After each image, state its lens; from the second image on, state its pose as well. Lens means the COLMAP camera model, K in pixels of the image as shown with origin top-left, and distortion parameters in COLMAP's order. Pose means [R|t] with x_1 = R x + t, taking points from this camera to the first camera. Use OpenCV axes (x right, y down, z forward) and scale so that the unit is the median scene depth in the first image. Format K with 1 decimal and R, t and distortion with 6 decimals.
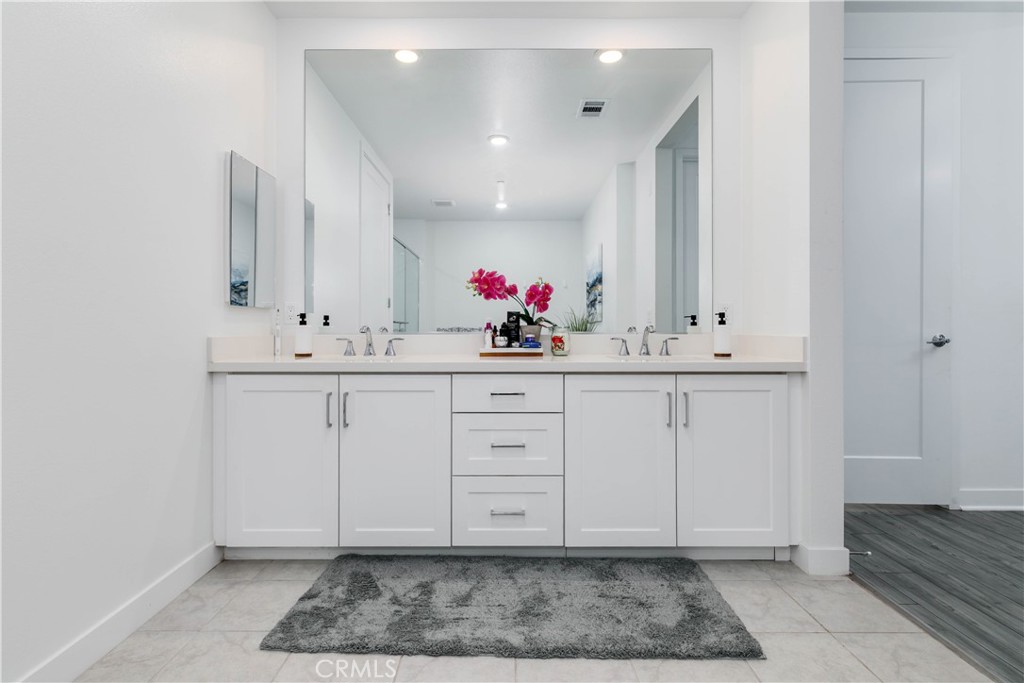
lens RADIAL K [[495.8, 0, 508.8], [0, 495.8, 329.8], [0, 0, 1]] dist [-0.003375, -0.000378]
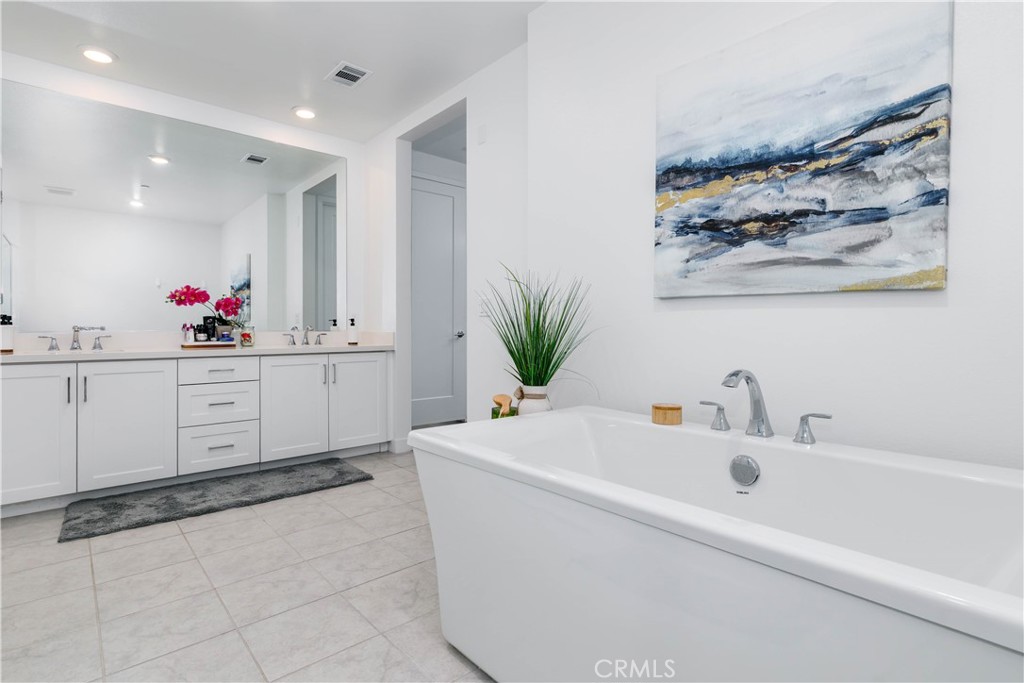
lens RADIAL K [[495.8, 0, 515.7], [0, 495.8, 327.0], [0, 0, 1]] dist [-0.003375, -0.000378]
pose [[0.738726, 0.001411, 0.674004, -0.307688], [-0.000963, 0.999999, -0.001038, -0.004587], [-0.674005, 0.000117, 0.738727, -0.645541]]
